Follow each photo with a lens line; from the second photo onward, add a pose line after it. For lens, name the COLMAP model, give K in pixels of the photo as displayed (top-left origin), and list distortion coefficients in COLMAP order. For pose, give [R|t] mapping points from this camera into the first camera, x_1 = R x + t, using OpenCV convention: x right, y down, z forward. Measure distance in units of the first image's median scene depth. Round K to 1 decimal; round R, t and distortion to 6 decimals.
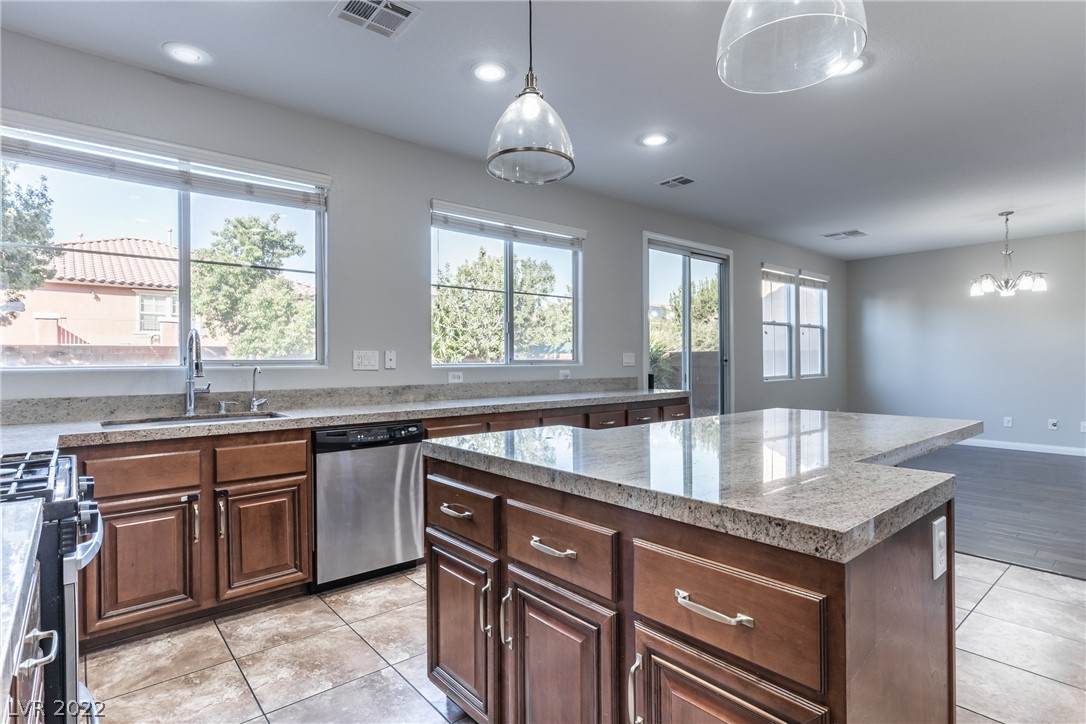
lens RADIAL K [[553.0, 0, 545.1], [0, 553.0, 359.9], [0, 0, 1]] dist [-0.000706, 0.000285]
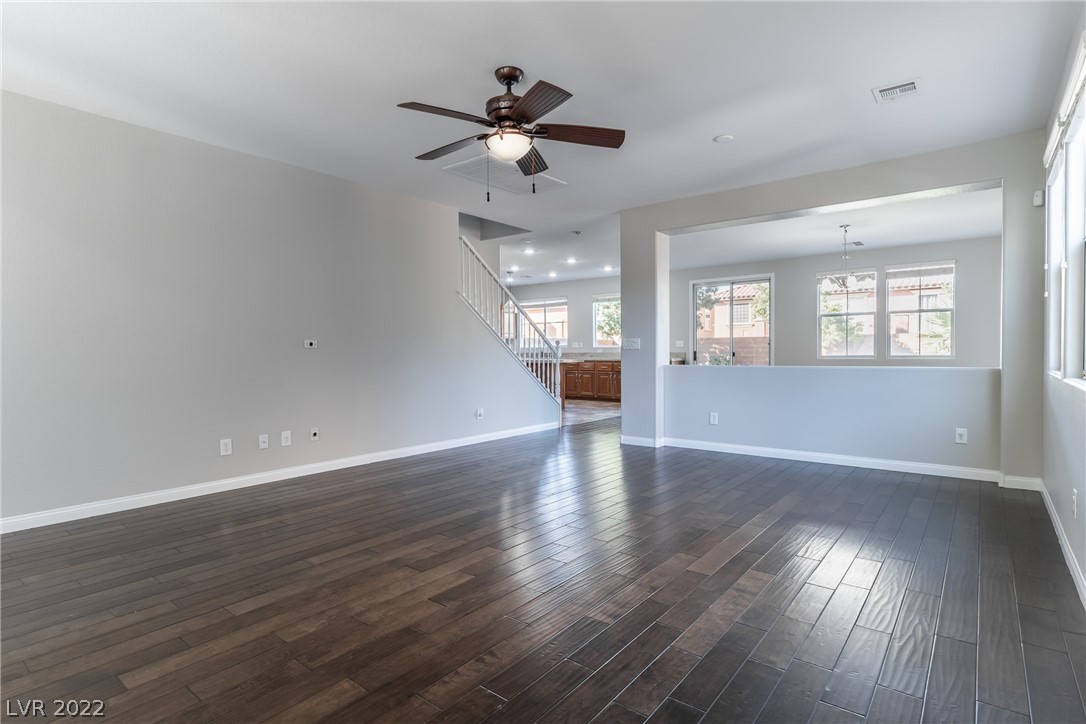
lens RADIAL K [[553.0, 0, 545.1], [0, 553.0, 359.9], [0, 0, 1]] dist [-0.000706, 0.000285]
pose [[0.190874, 0.020666, -0.981397, 1.754357], [0.005578, 0.999739, 0.022137, 0.009058], [0.981599, -0.009699, 0.190709, 0.066437]]
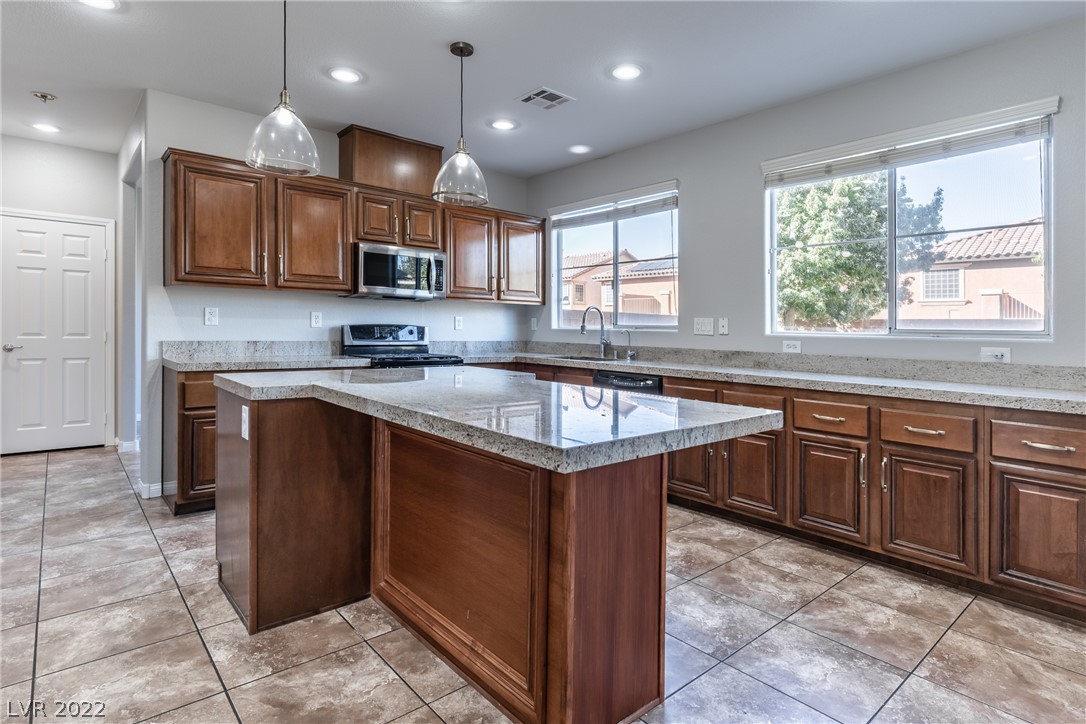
lens RADIAL K [[565.9, 0, 545.9], [0, 565.9, 335.3], [0, 0, 1]] dist [-0.000942, 0.000014]
pose [[0.004747, 0.018052, -0.999826, 0.476699], [-0.019177, 0.999655, 0.017958, 0.002551], [0.999805, 0.019089, 0.005092, 0.370216]]
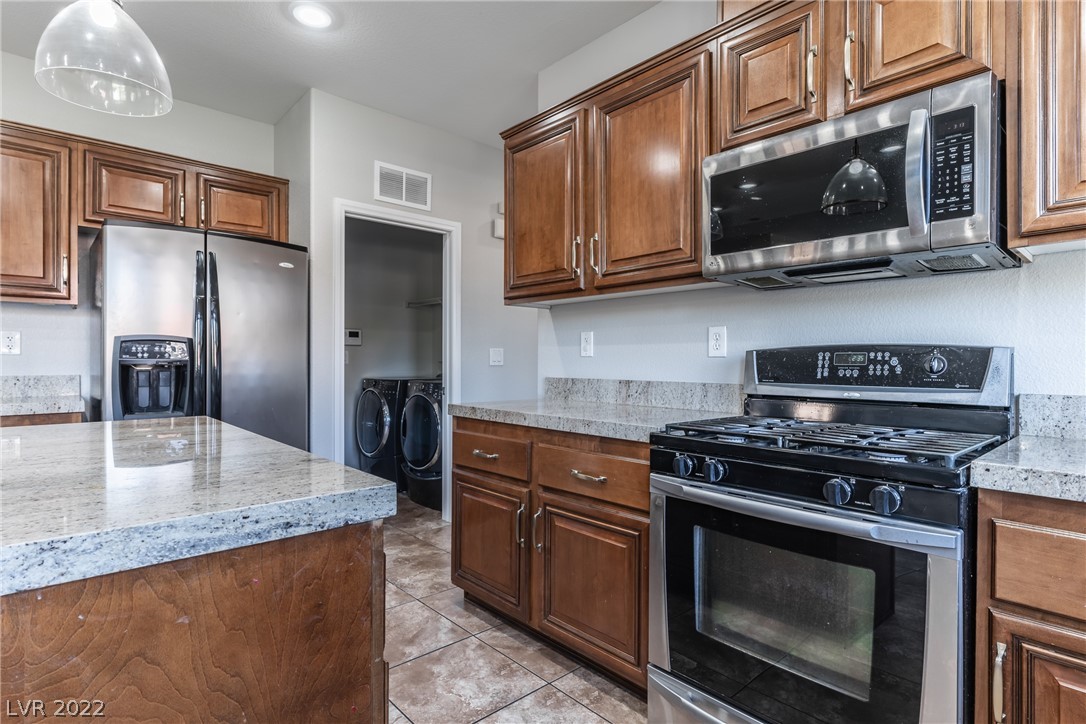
lens RADIAL K [[553.0, 0, 545.1], [0, 553.0, 359.9], [0, 0, 1]] dist [-0.000706, 0.000285]
pose [[-0.999683, 0.002822, -0.025037, -0.099897], [0.002888, 0.999992, -0.002638, 0.013280], [0.025029, -0.002710, -0.999683, 0.434568]]
